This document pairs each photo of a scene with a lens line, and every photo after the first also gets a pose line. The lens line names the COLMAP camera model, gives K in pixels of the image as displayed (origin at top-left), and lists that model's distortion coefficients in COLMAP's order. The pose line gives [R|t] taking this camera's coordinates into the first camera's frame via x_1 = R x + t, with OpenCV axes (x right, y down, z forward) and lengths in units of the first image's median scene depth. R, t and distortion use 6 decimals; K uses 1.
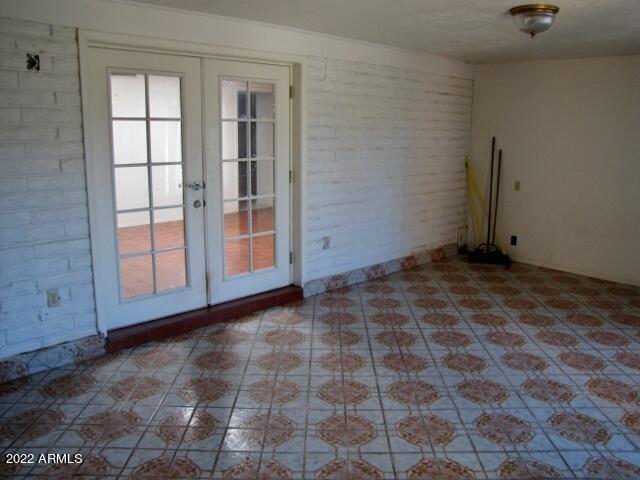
lens RADIAL K [[537.5, 0, 320.0], [0, 537.5, 240.0], [0, 0, 1]] dist [-0.005932, 0.000422]
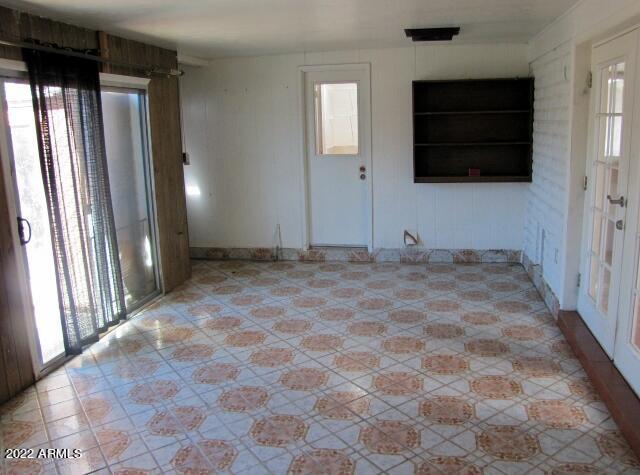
lens RADIAL K [[533.6, 0, 320.0], [0, 533.6, 237.5], [0, 0, 1]] dist [-0.004876, -0.001966]
pose [[-0.825852, 0.117482, -0.551513, 0.604040], [-0.107737, 0.927164, 0.358831, -0.300935], [0.553499, 0.355759, -0.753043, 1.501125]]
